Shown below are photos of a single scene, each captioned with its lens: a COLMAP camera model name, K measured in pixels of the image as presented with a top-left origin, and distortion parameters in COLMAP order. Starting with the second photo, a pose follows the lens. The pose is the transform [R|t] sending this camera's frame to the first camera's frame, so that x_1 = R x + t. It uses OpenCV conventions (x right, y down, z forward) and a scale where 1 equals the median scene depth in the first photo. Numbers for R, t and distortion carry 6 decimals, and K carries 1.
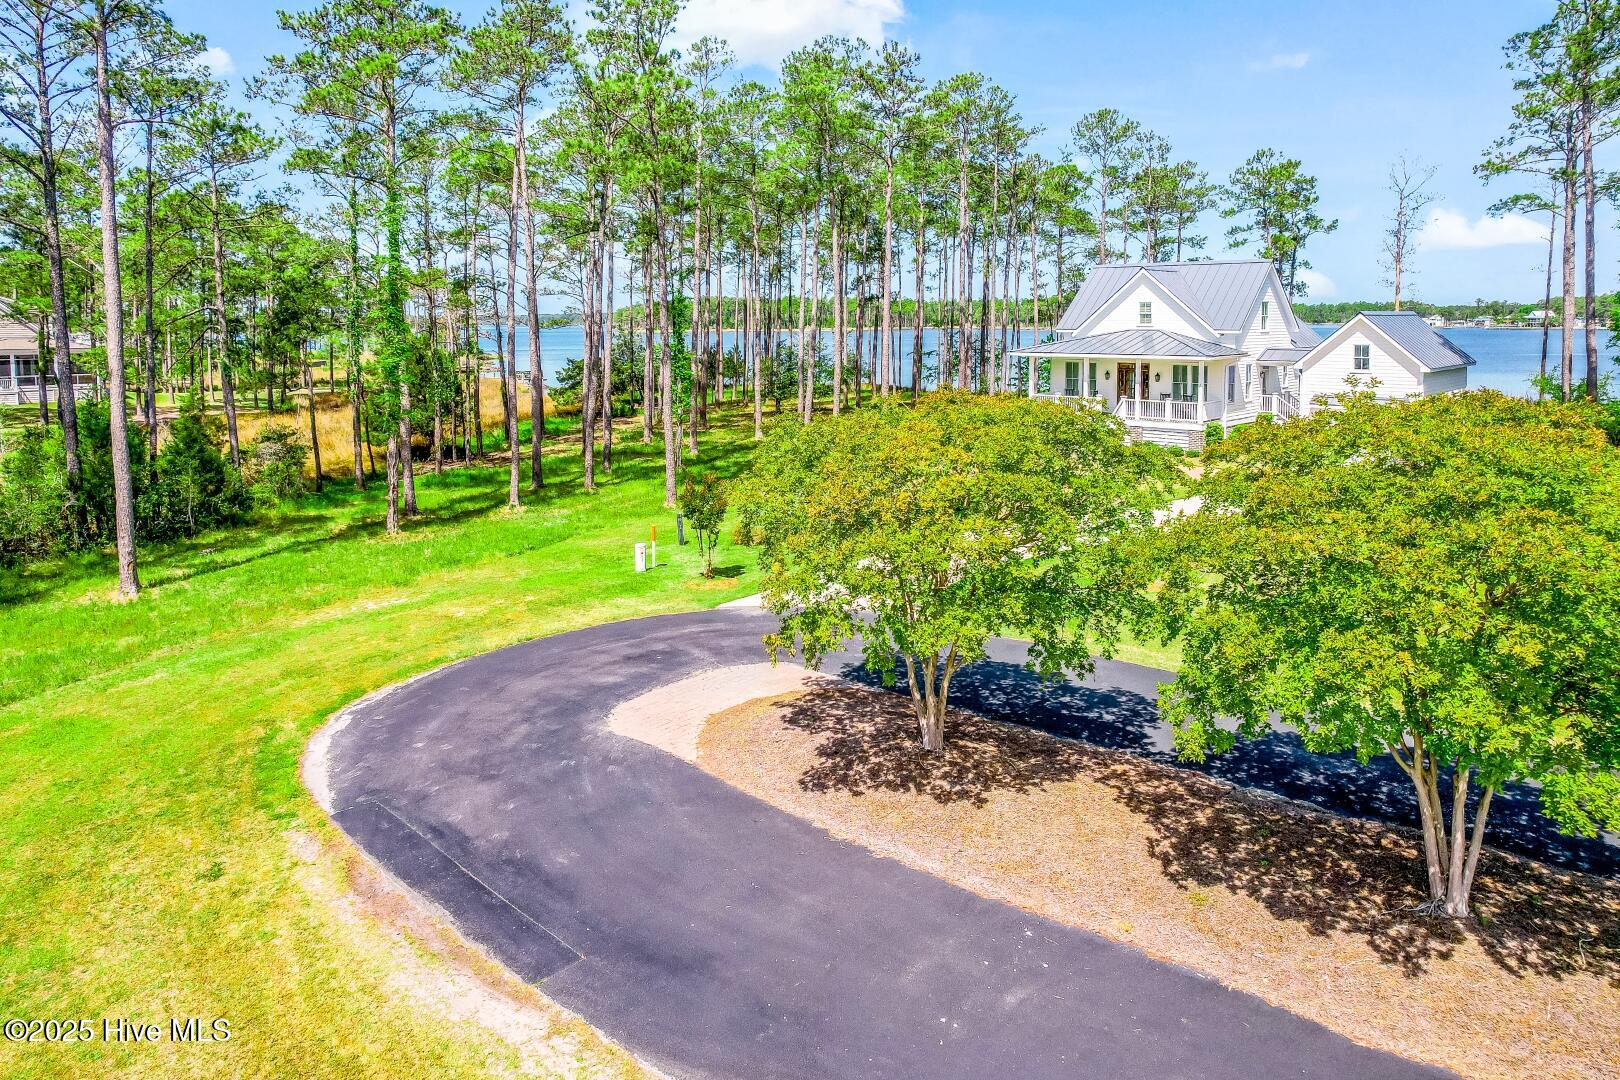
lens RADIAL K [[1027.6, 0, 813.7], [0, 1027.6, 391.0], [0, 0, 1]] dist [-0.054278, 0.021082]
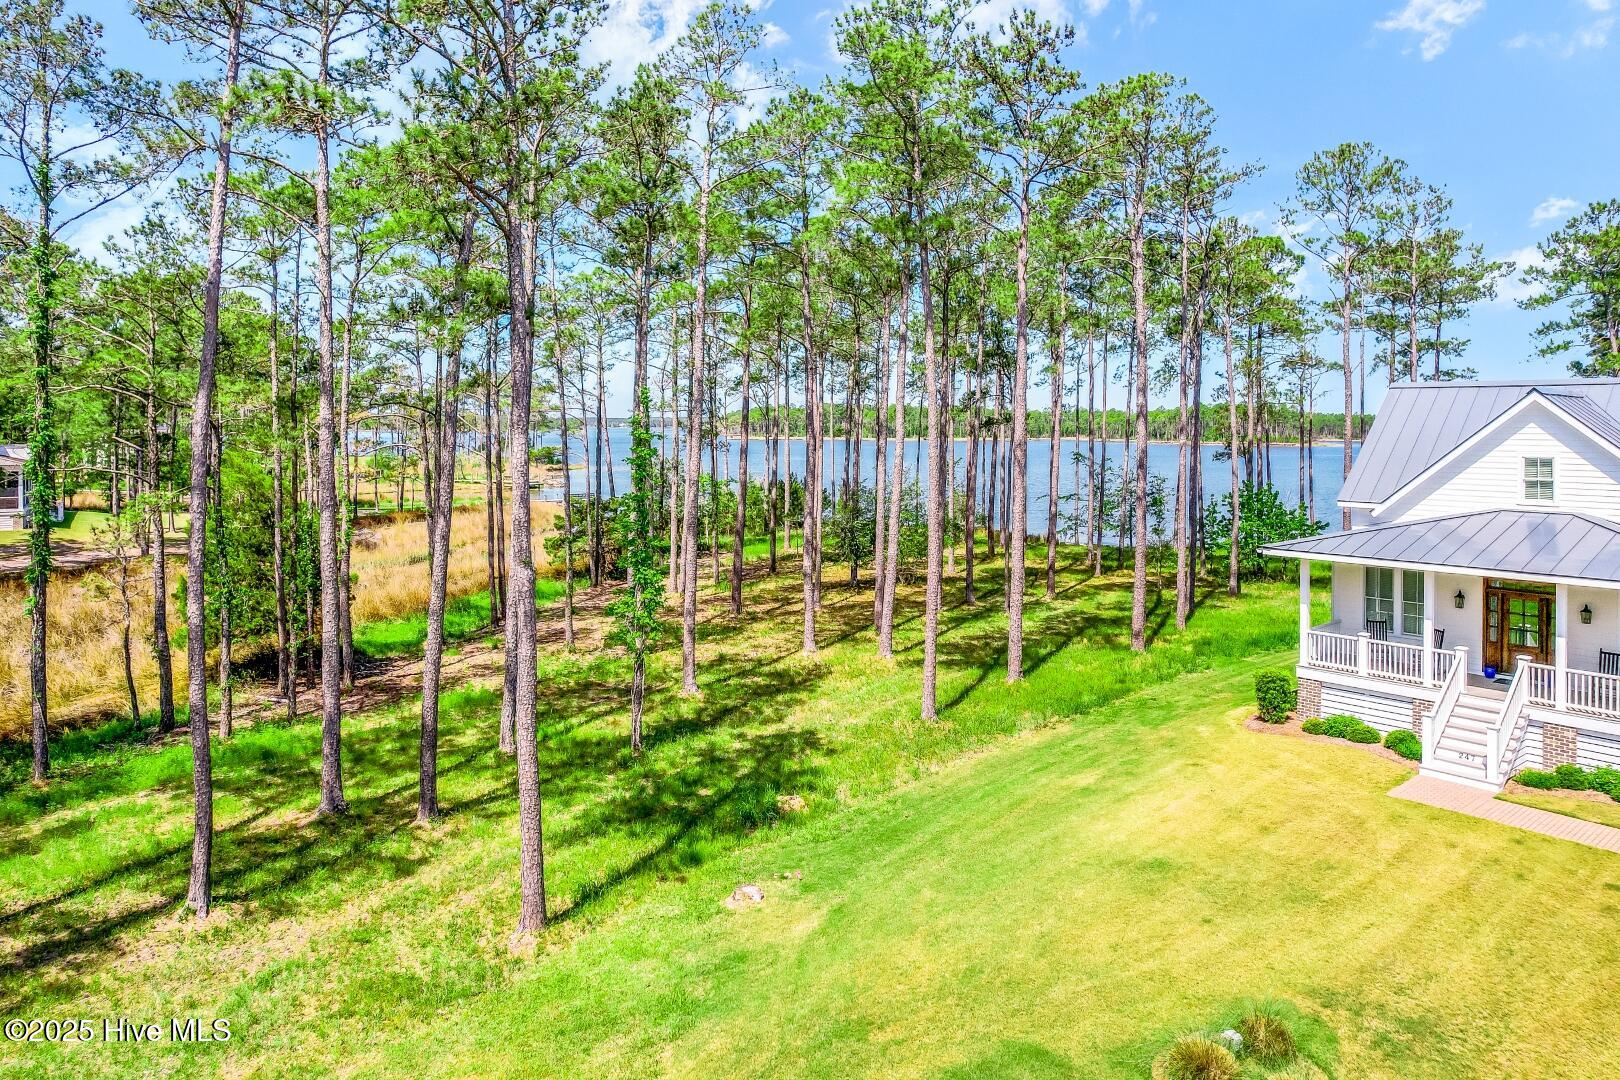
lens RADIAL K [[1068.4, 0, 787.7], [0, 1068.4, 431.9], [0, 0, 1]] dist [-0.089949, 0.077359]
pose [[0.992167, 0.014392, -0.124084, 0.018803], [-0.022512, 0.997678, -0.064282, -0.063218], [0.122871, 0.066572, 0.990187, 0.479388]]
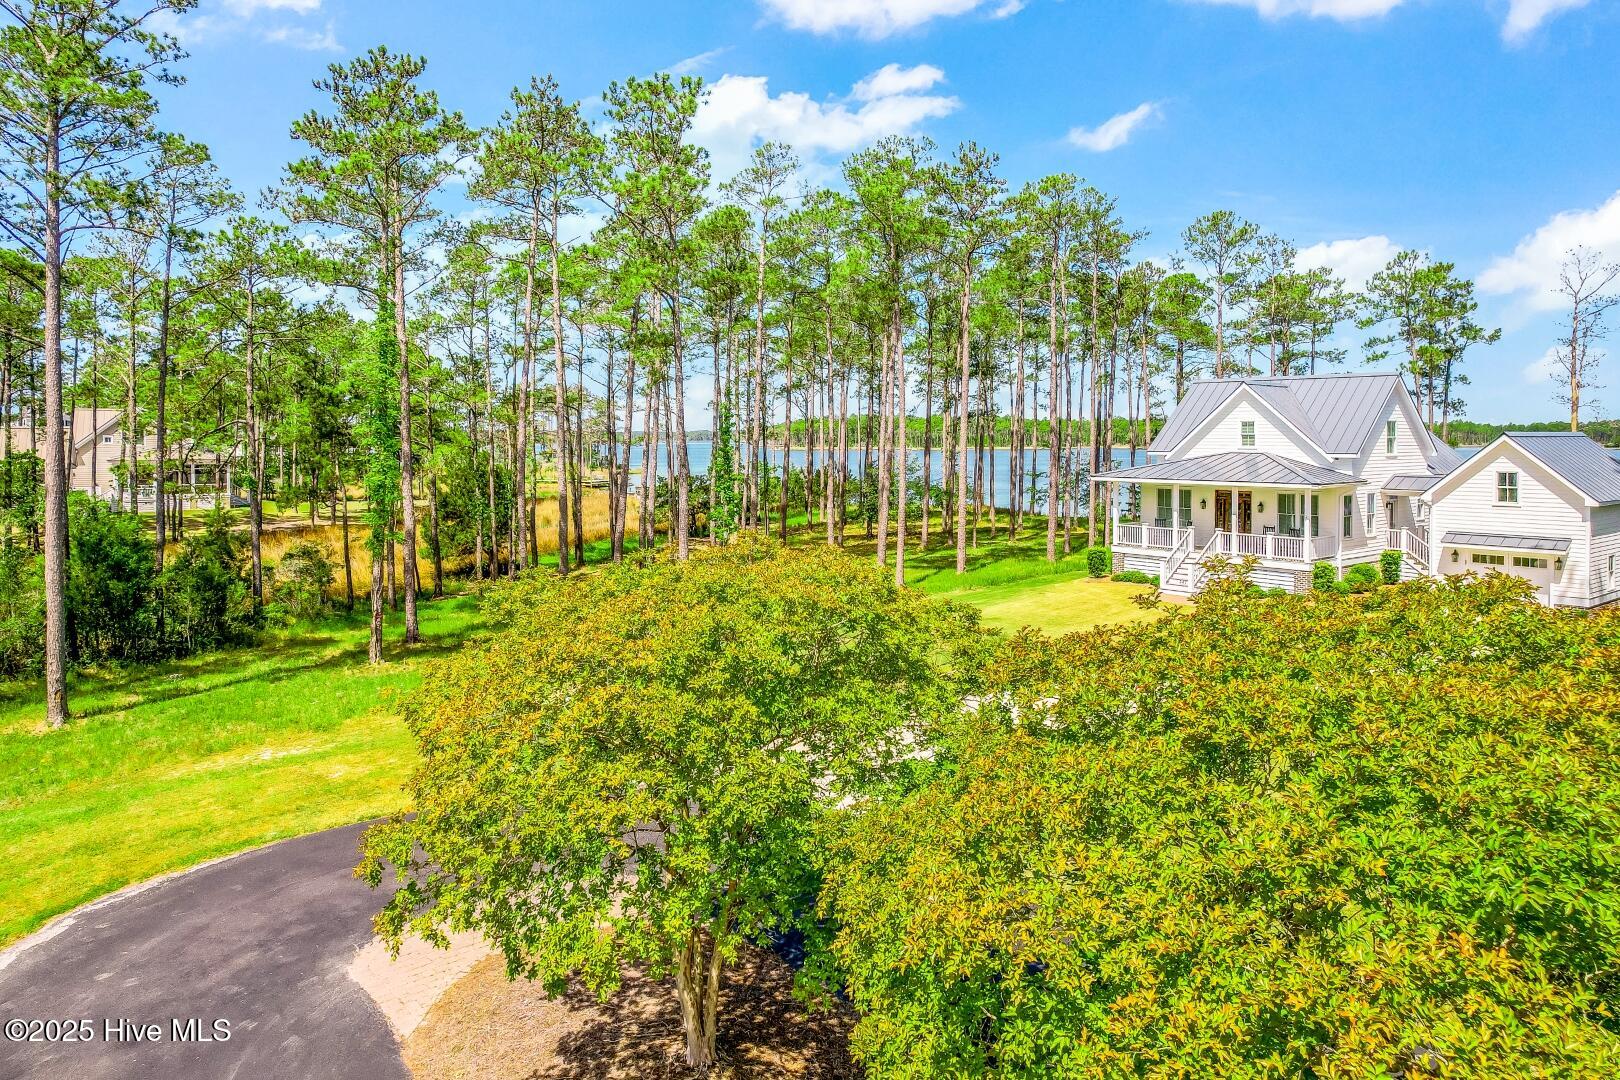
lens RADIAL K [[1021.4, 0, 806.3], [0, 1021.4, 455.3], [0, 0, 1]] dist [-0.062325, 0.044237]
pose [[0.989096, 0.008881, -0.147007, 0.084695], [-0.016562, 0.998556, -0.051106, -0.007683], [0.146341, 0.052984, 0.987814, 0.095965]]
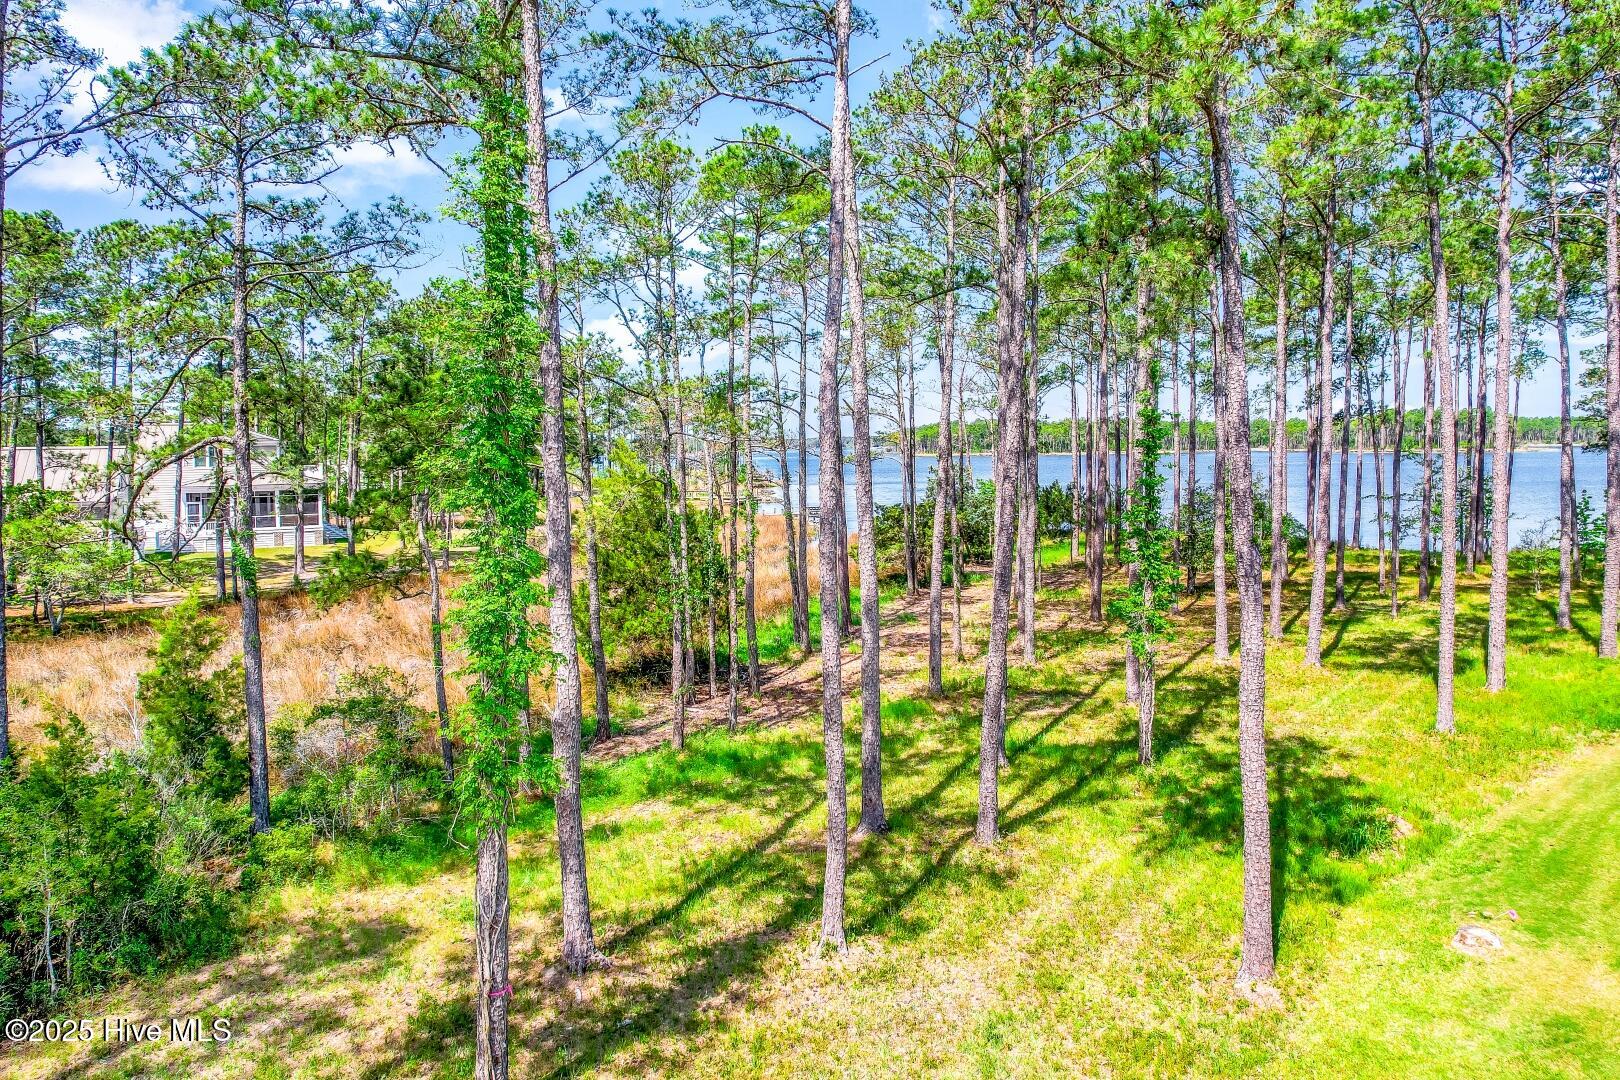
lens RADIAL K [[1059.2, 0, 829.4], [0, 1059.2, 467.8], [0, 0, 1]] dist [-0.055366, 0.000222]
pose [[0.969207, -0.001010, -0.246246, -0.165358], [-0.009996, 0.999006, -0.043444, -0.044487], [0.246045, 0.044568, 0.968233, 0.511363]]
